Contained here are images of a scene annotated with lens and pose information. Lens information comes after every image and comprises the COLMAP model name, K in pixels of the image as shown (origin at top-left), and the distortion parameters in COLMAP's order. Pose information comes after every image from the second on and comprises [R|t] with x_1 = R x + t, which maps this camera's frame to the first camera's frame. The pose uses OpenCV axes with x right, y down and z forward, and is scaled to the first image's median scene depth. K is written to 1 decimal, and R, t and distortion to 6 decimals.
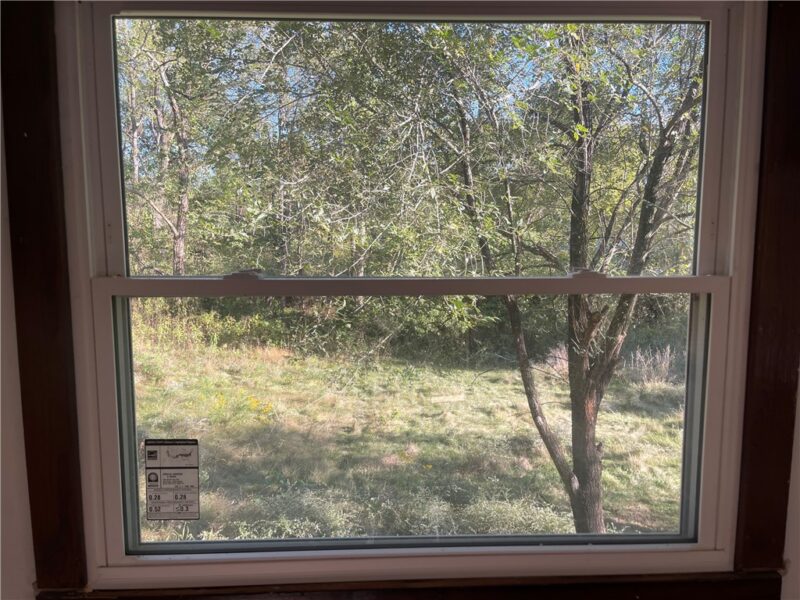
lens RADIAL K [[611.3, 0, 400.0], [0, 611.3, 300.0], [0, 0, 1]] dist [-0.007046, -0.004963]
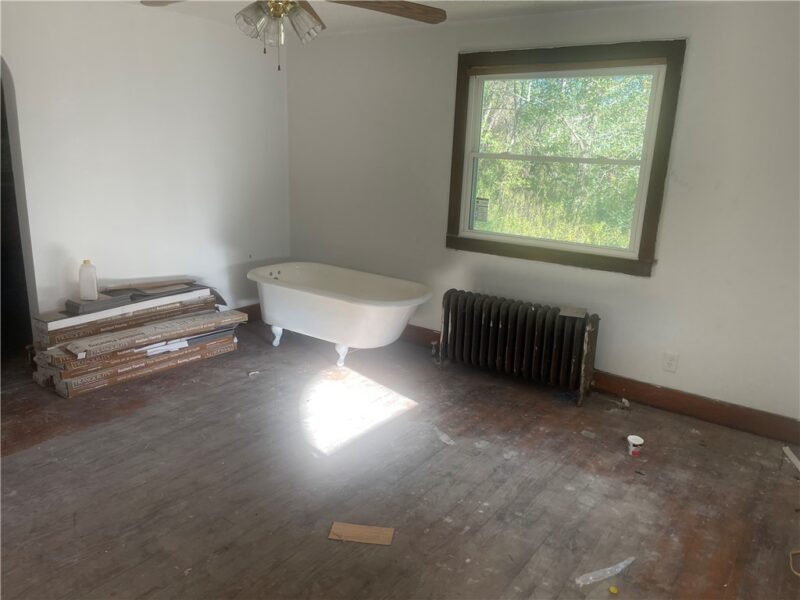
lens RADIAL K [[611.3, 0, 400.0], [0, 611.3, 300.0], [0, 0, 1]] dist [-0.007046, -0.004963]
pose [[0.791779, 0.186673, -0.581583, 0.072253], [-0.108899, 0.980042, 0.166310, 0.013046], [0.601021, -0.068347, 0.796305, -0.110660]]
